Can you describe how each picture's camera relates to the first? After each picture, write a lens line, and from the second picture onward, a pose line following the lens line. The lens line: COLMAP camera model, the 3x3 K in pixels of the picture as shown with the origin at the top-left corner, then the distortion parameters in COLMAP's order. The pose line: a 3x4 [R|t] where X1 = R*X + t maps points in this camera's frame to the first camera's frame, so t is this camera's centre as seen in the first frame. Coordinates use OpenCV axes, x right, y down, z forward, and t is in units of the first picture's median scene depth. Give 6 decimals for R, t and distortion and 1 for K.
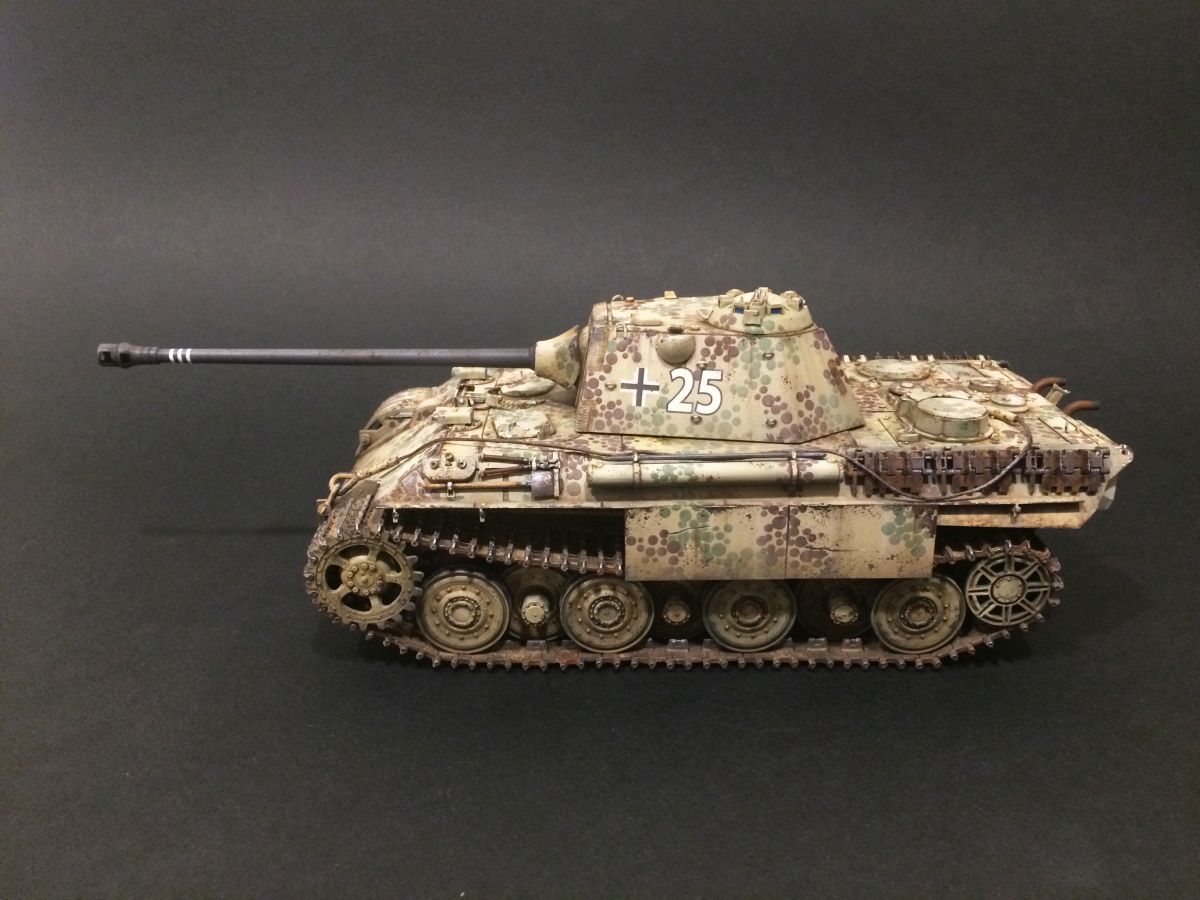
lens RADIAL K [[1057.2, 0, 600.2], [0, 1057.2, 469.2], [0, 0, 1]] dist [0.023204, 0.002792]
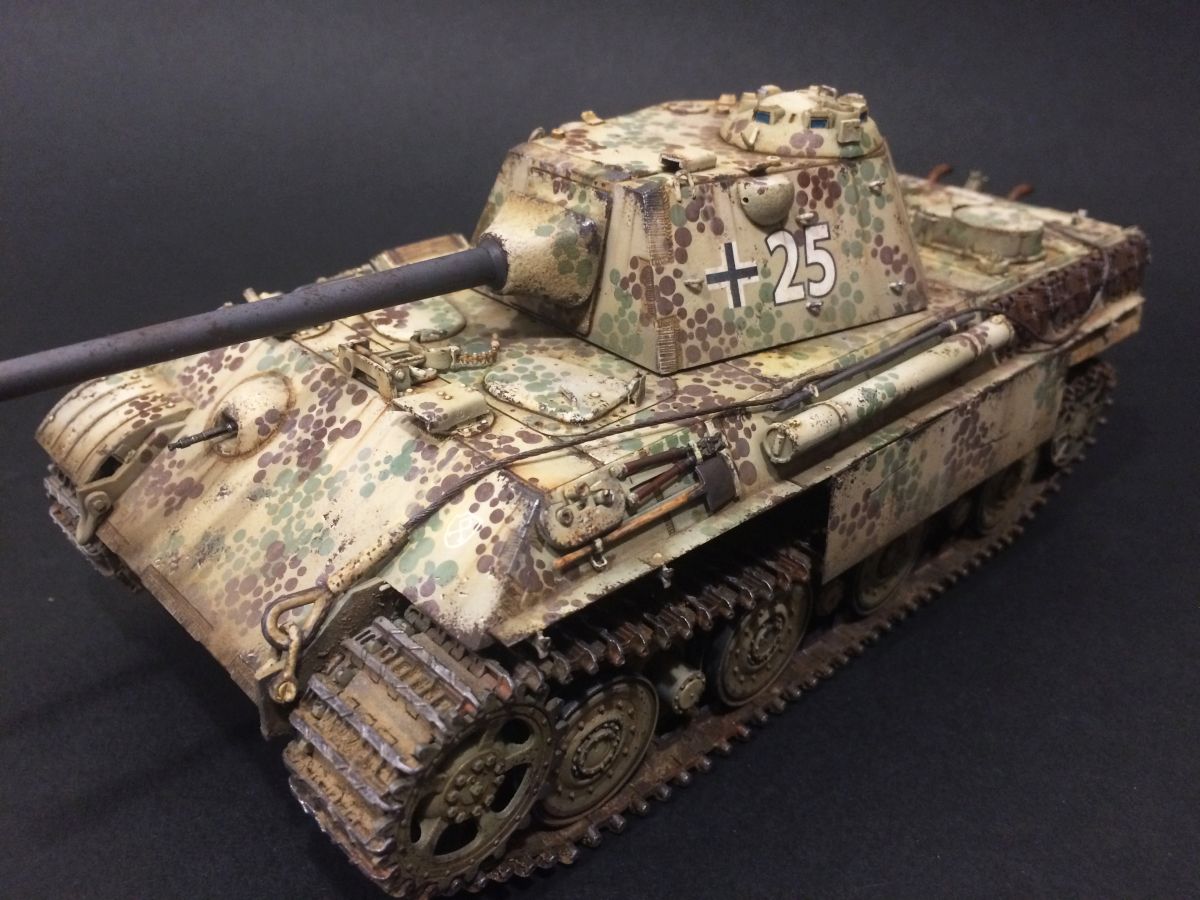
lens RADIAL K [[1057.2, 0, 600.2], [0, 1057.2, 469.2], [0, 0, 1]] dist [0.023204, 0.002792]
pose [[0.739949, -0.315994, 0.593821, -0.412508], [0.213474, 0.947470, 0.238177, -0.133477], [-0.637890, -0.049474, 0.768537, 0.585234]]
